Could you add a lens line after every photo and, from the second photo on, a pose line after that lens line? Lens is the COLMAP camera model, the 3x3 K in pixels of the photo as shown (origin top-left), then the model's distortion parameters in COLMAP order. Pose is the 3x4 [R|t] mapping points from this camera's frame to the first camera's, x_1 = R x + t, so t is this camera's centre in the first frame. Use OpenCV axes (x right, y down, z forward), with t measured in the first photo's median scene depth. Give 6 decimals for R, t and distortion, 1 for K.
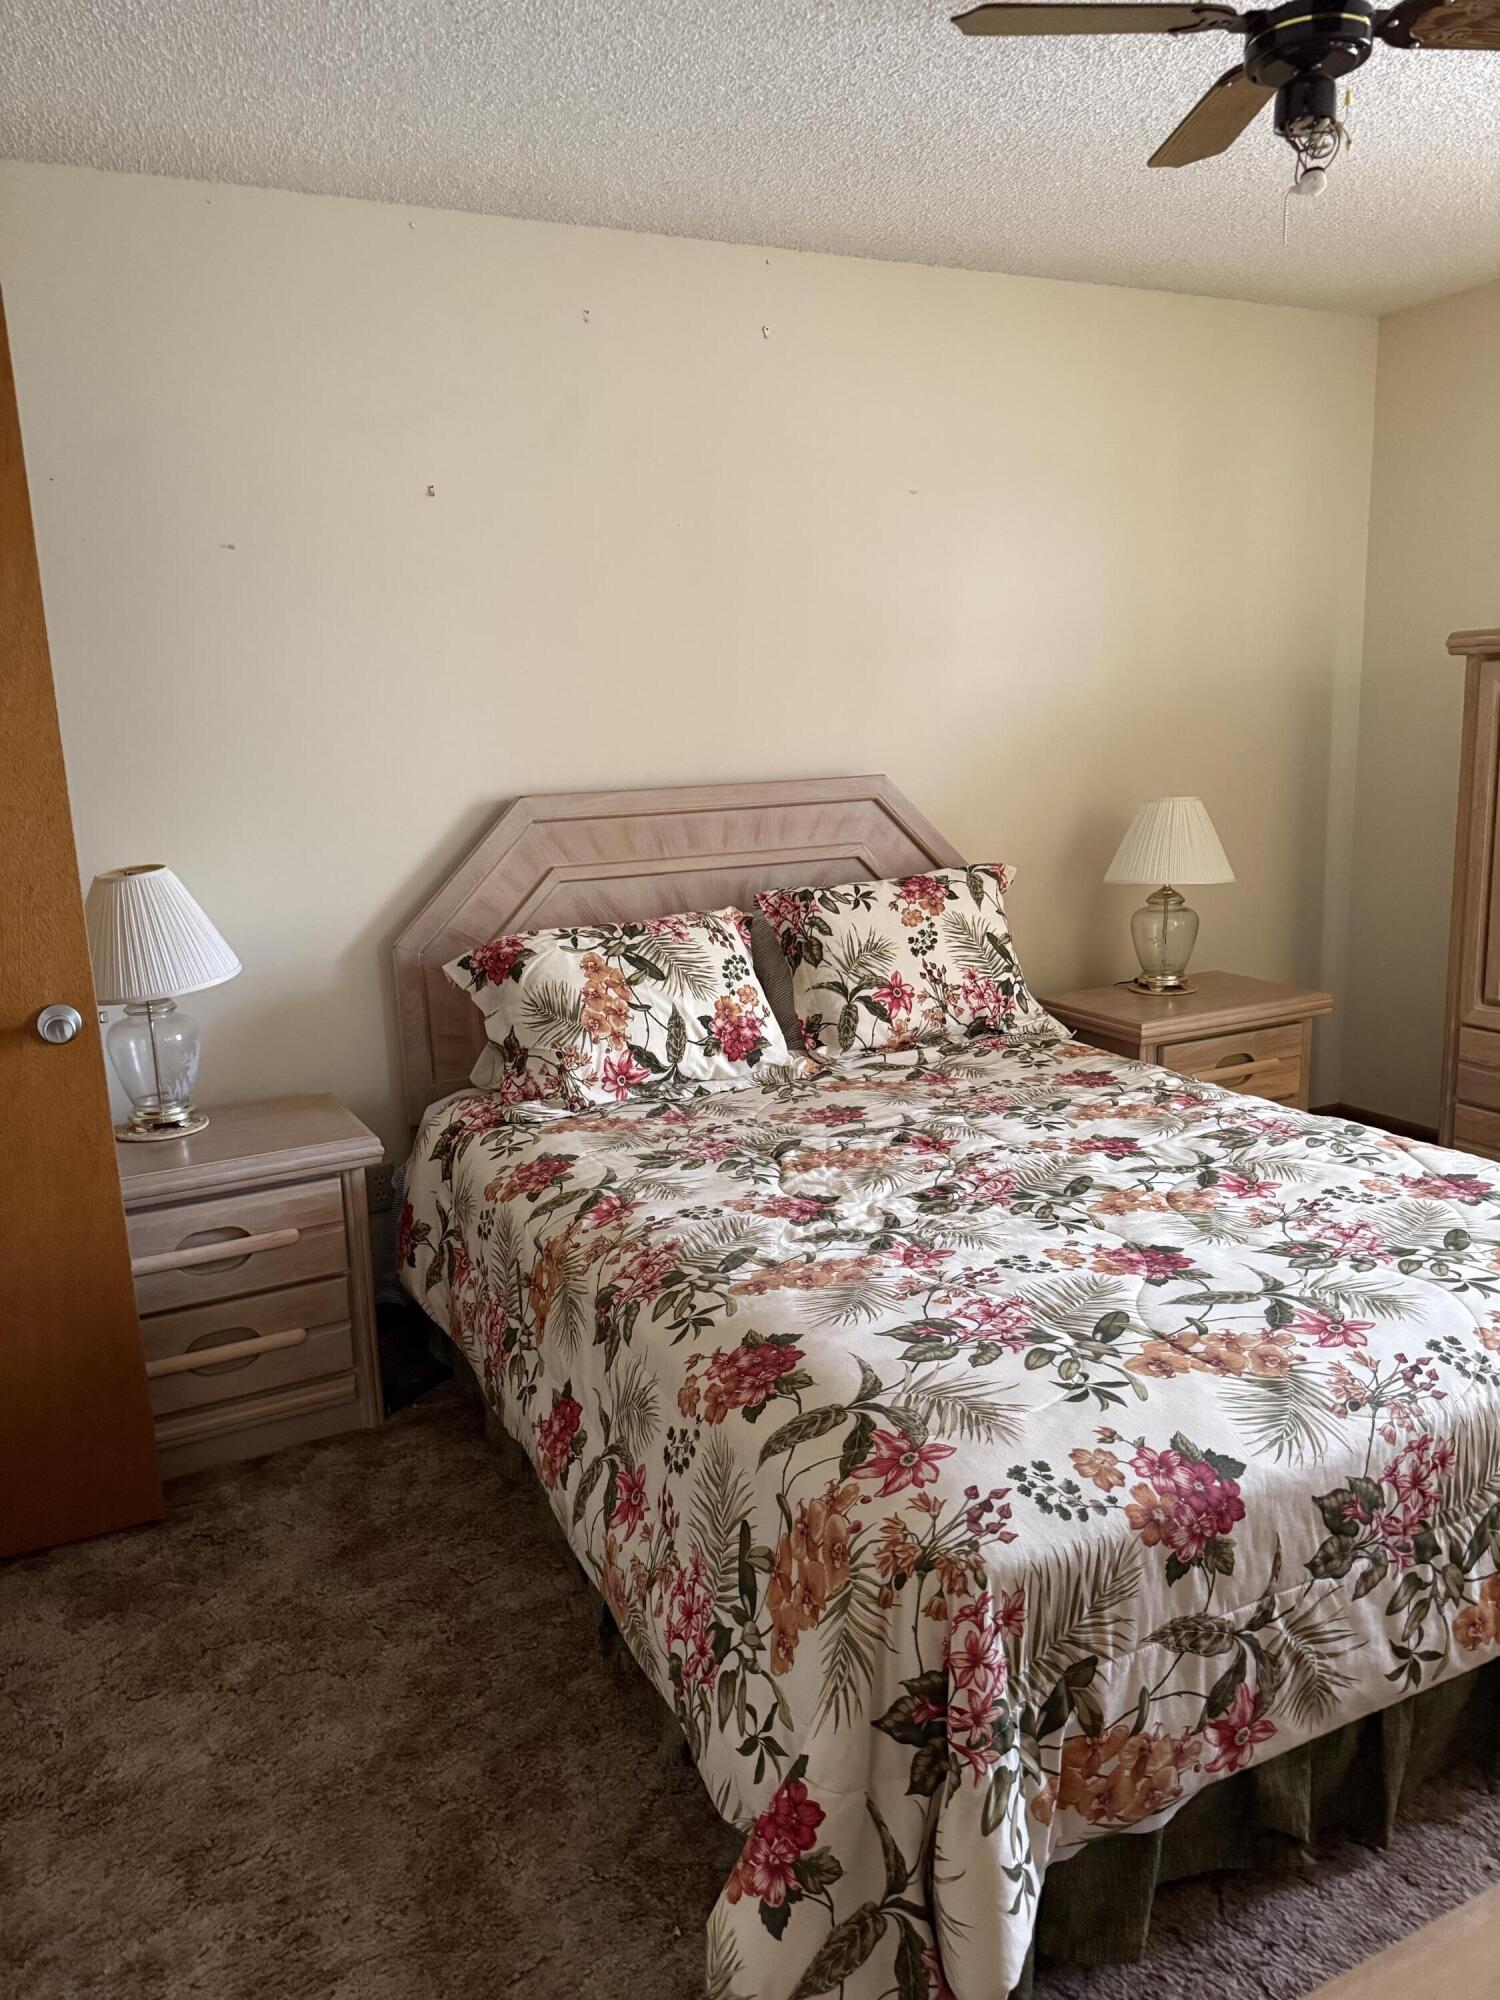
lens RADIAL K [[1415.4, 0, 742.0], [0, 1415.4, 1004.1], [0, 0, 1]] dist [0.020580, -0.031568]
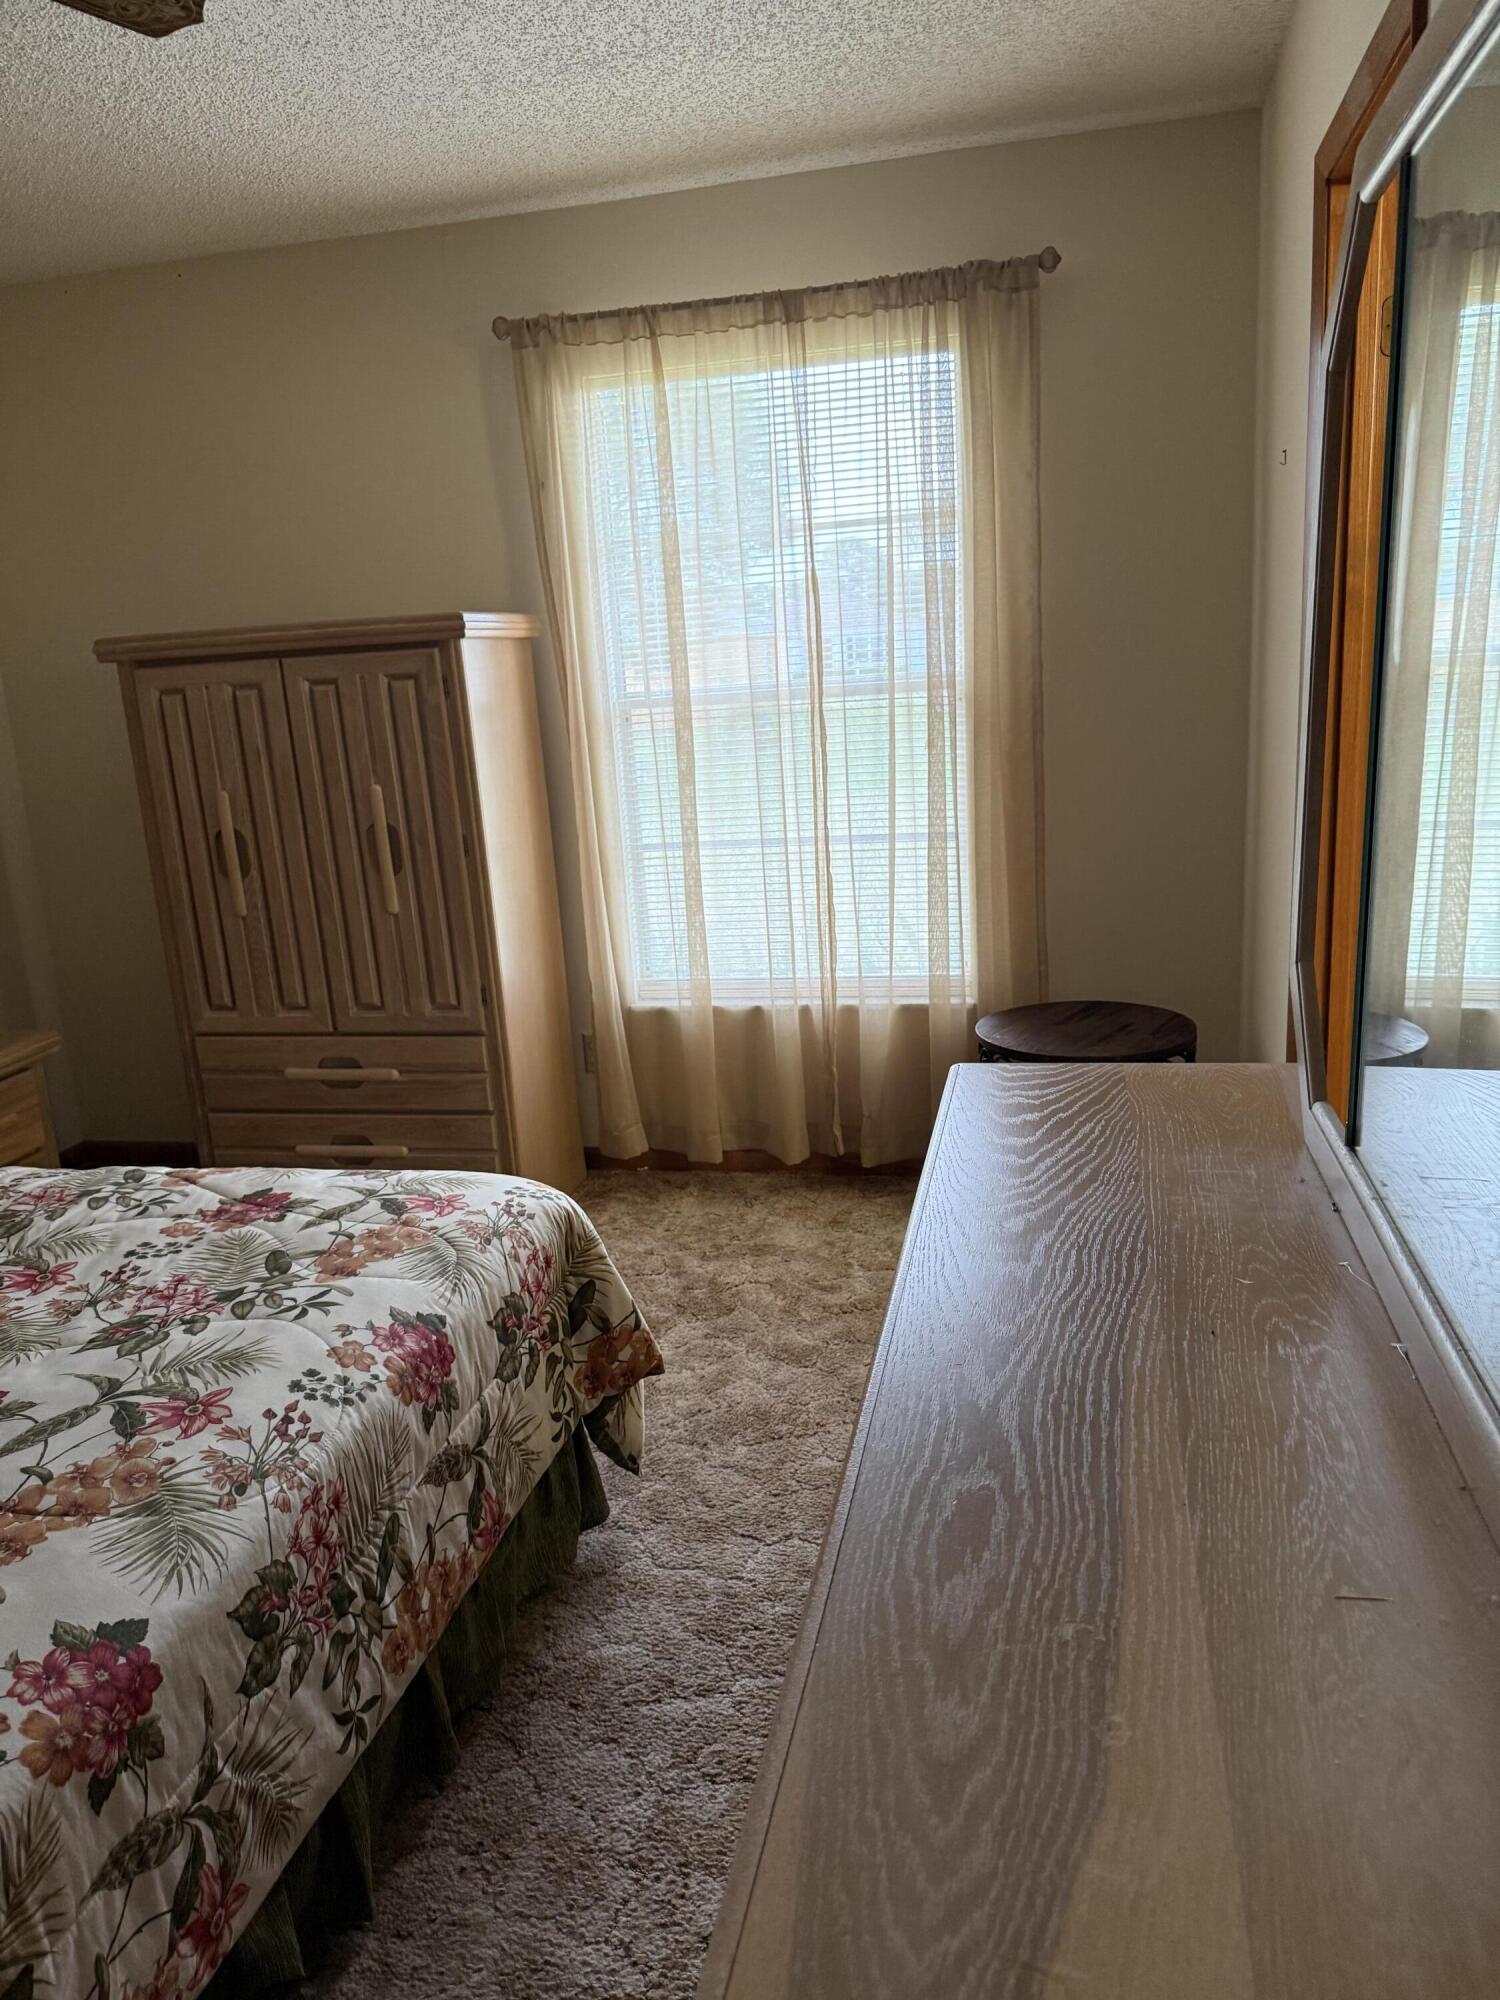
lens RADIAL K [[1415.4, 0, 742.0], [0, 1415.4, 1004.1], [0, 0, 1]] dist [0.020580, -0.031568]
pose [[0.630276, -0.185192, 0.753961, 0.009225], [0.191639, 0.978194, 0.080068, -0.024135], [-0.752348, 0.094023, 0.652022, 0.124823]]
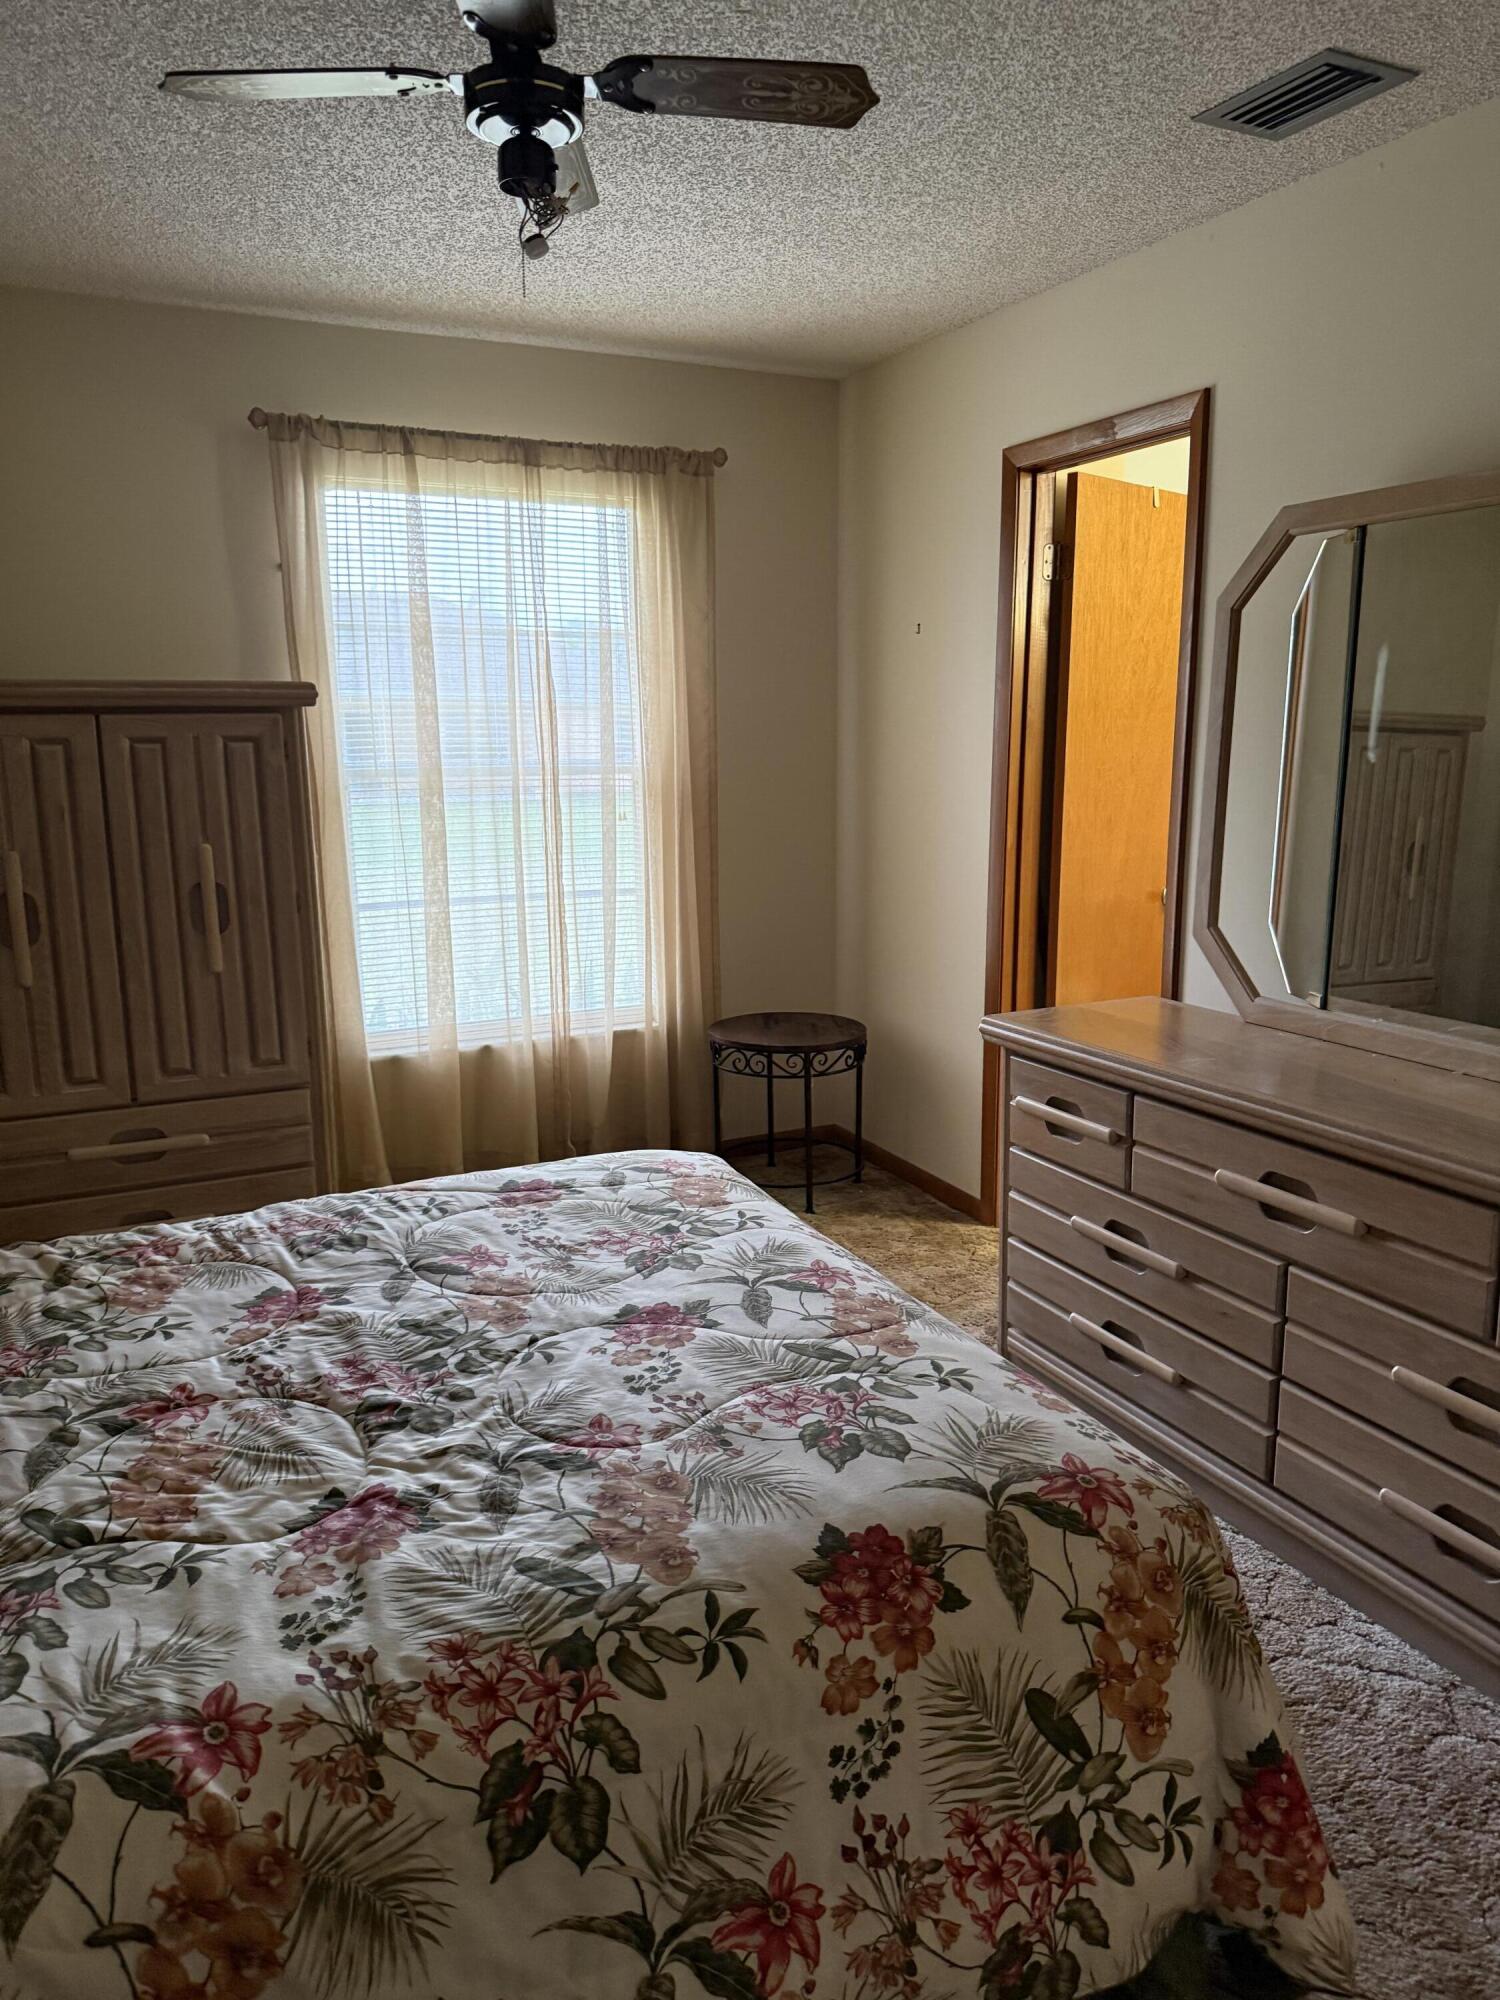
lens RADIAL K [[1381.4, 0, 754.3], [0, 1381.4, 1033.2], [0, 0, 1]] dist [0.080080, -0.200190]
pose [[-0.011865, -0.174210, 0.984637, -0.641015], [0.206553, 0.963042, 0.172878, -0.166373], [-0.978363, 0.205431, 0.024557, 0.909622]]
